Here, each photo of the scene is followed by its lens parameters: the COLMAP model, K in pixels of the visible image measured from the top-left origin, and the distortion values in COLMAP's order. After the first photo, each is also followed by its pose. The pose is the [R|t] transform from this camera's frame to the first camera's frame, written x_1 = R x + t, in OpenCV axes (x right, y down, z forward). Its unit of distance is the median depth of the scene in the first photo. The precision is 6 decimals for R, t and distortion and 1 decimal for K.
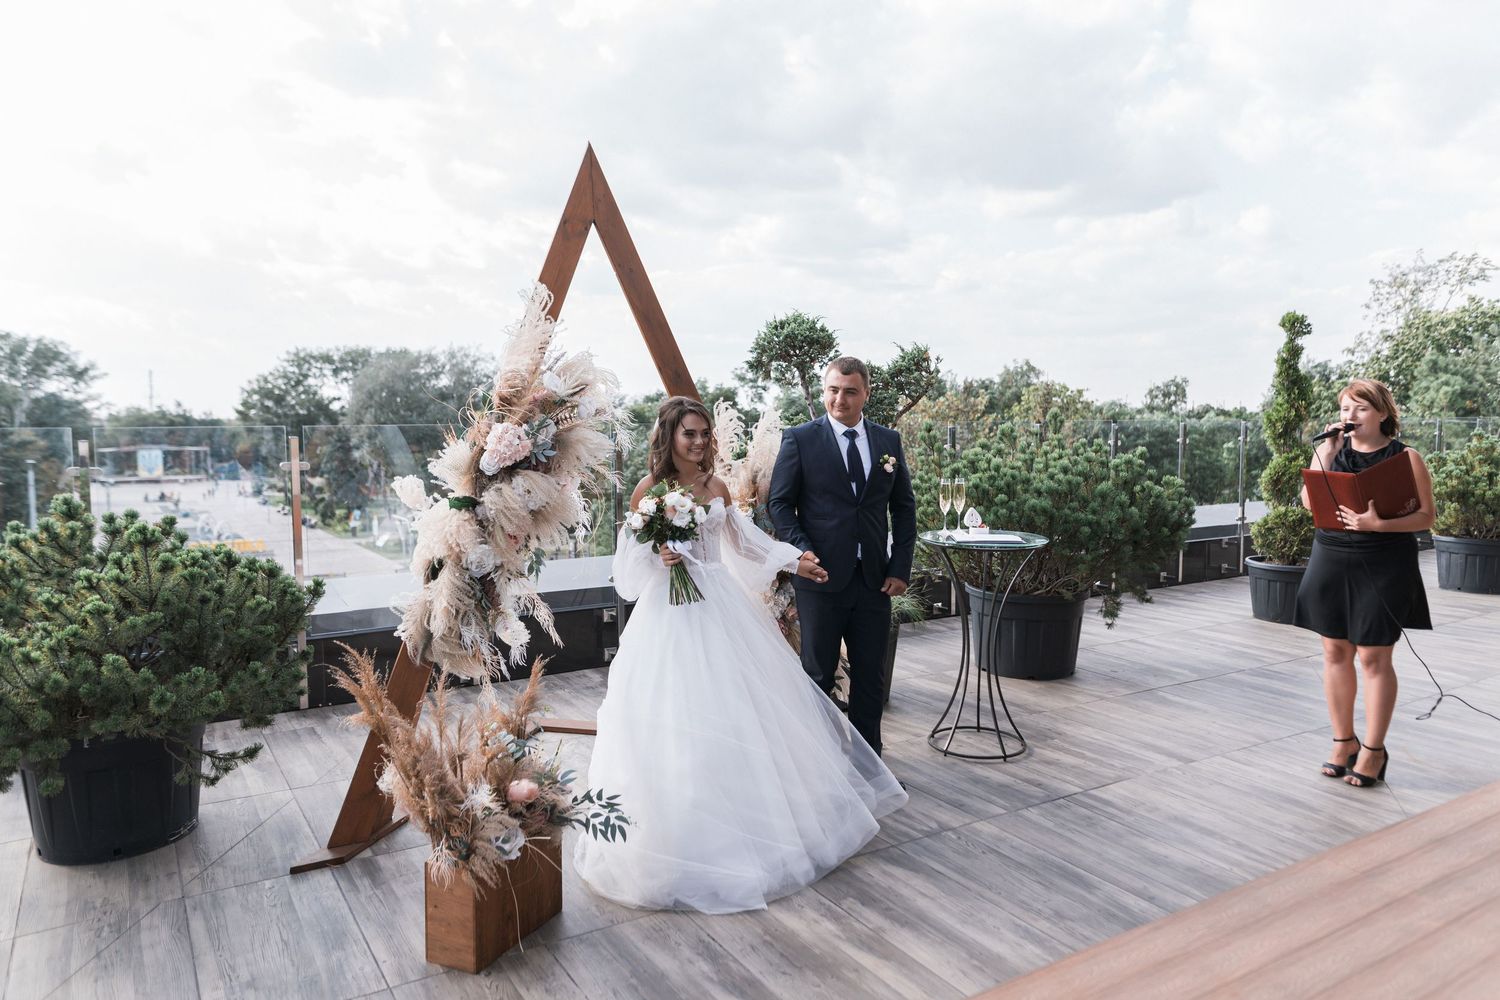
lens RADIAL K [[1035.2, 0, 743.8], [0, 1035.2, 499.1], [0, 0, 1]] dist [0.000285, 0.001177]
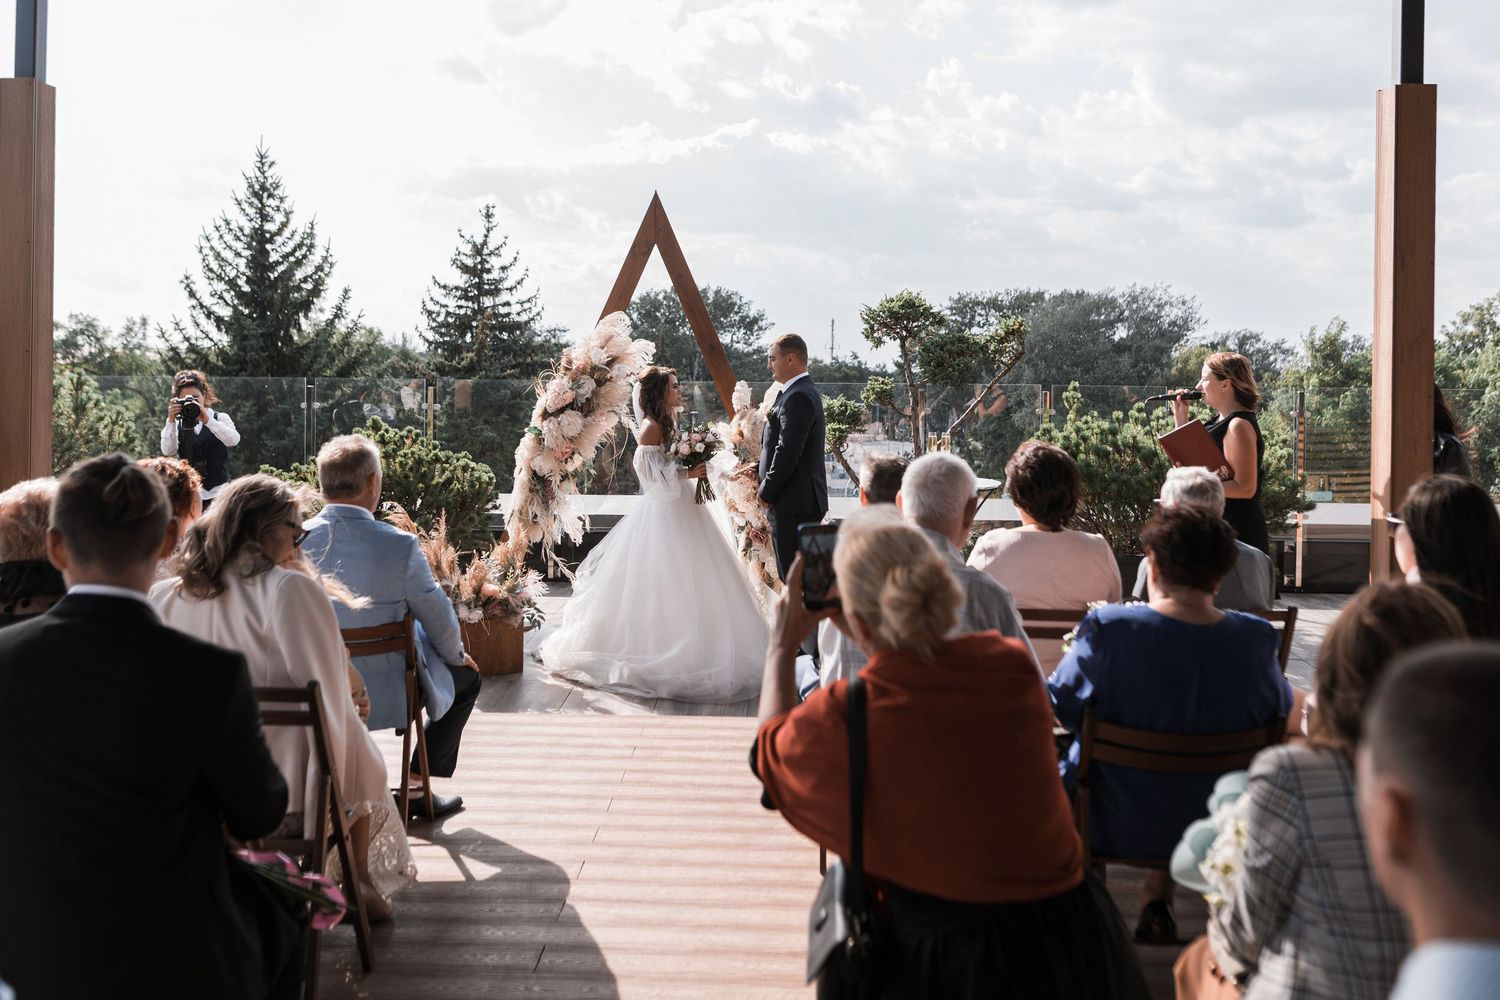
lens RADIAL K [[1303.1, 0, 739.1], [0, 1303.1, 400.0], [0, 0, 1]] dist [-0.007362, -0.014348]
pose [[0.827626, 0.025029, -0.560722, 0.922447], [-0.057840, 0.997490, -0.040846, 0.018659], [0.558292, 0.066238, 0.826996, -0.410812]]
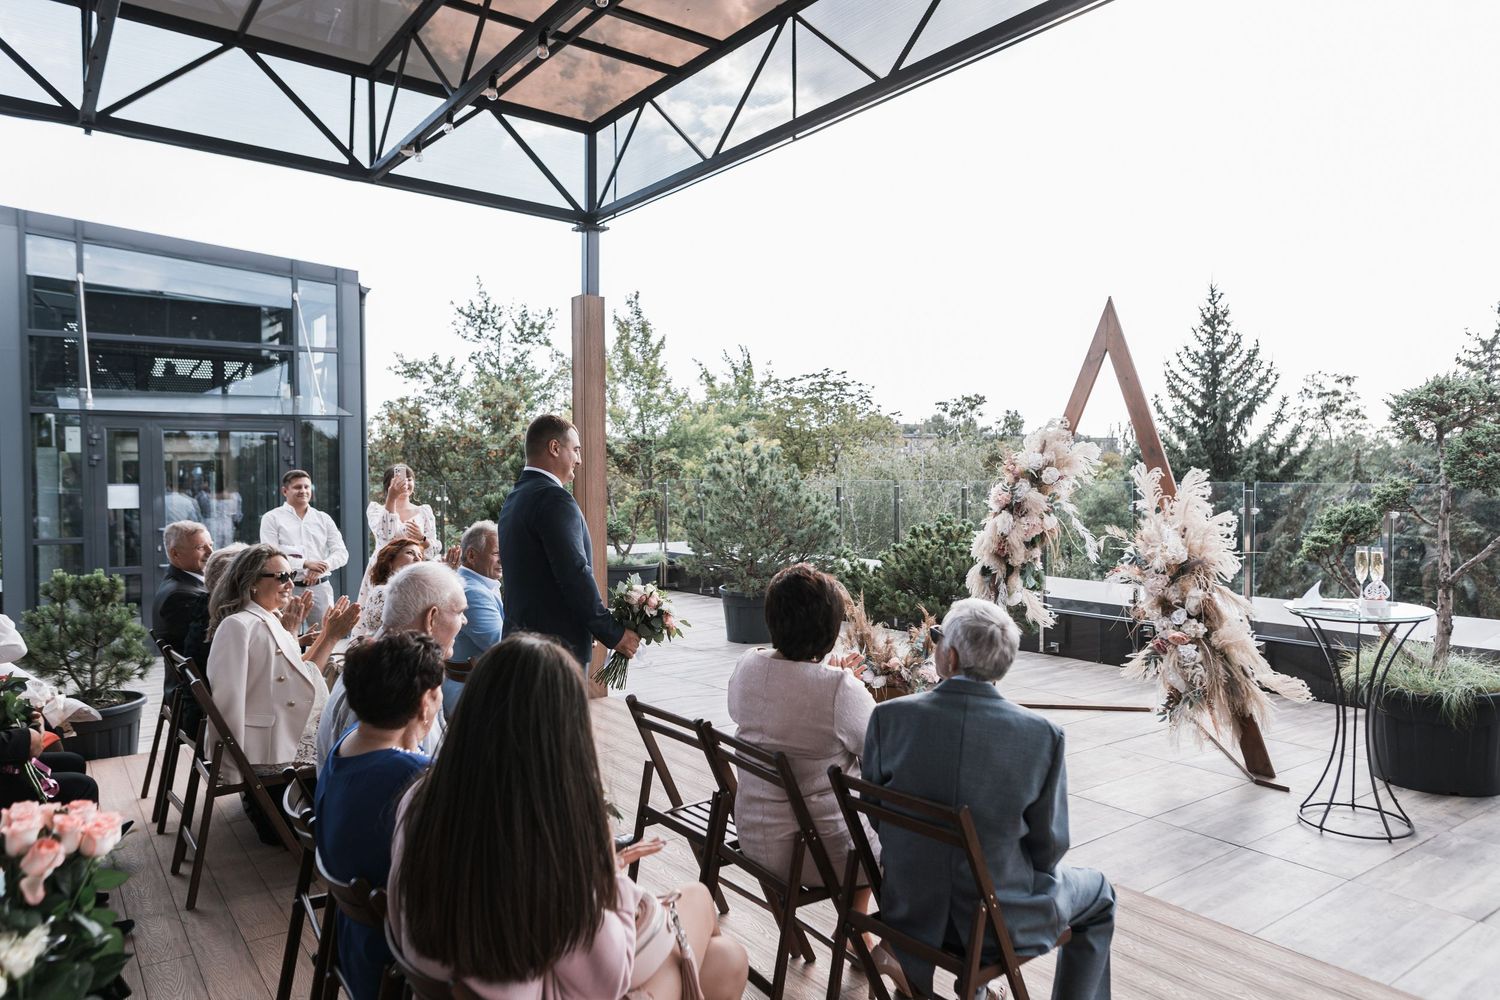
lens RADIAL K [[1035.2, 0, 743.8], [0, 1035.2, 499.1], [0, 0, 1]] dist [0.000285, 0.001177]
pose [[0.049017, 0.033246, -0.998244, 1.234681], [-0.071567, 0.996994, 0.029690, -0.054783], [0.996231, 0.069986, 0.051249, 0.390800]]
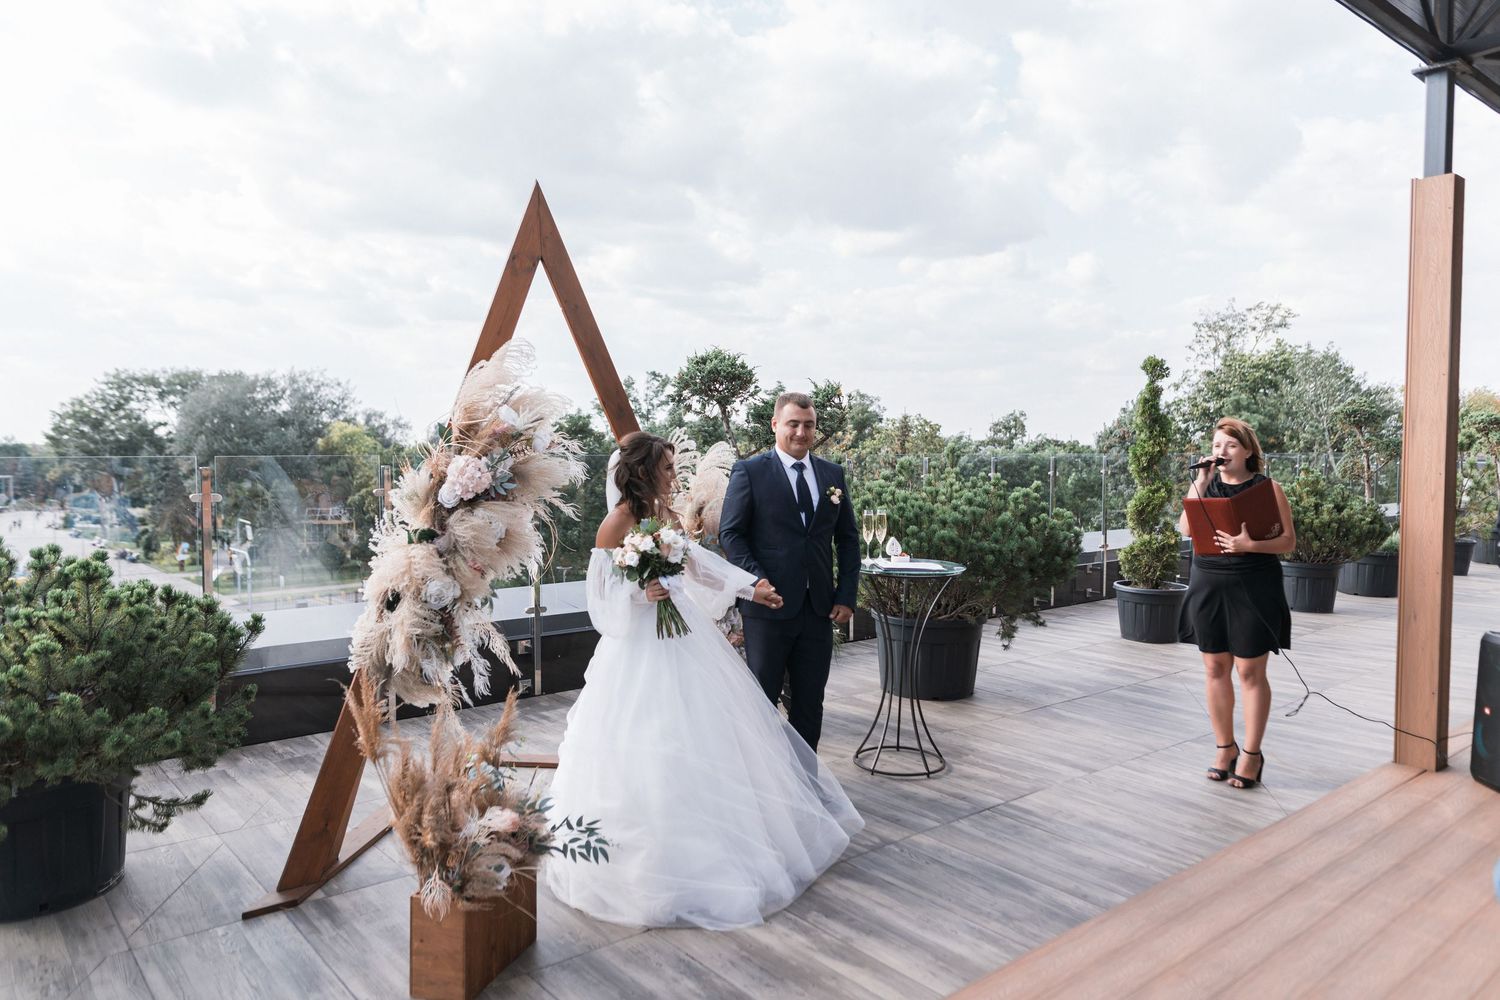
lens RADIAL K [[1035.2, 0, 743.8], [0, 1035.2, 499.1], [0, 0, 1]] dist [0.000285, 0.001177]
pose [[0.990092, 0.000194, 0.140423, -0.084900], [0.003853, 0.999585, -0.028546, -0.001261], [-0.140370, 0.028804, 0.989680, -0.027720]]
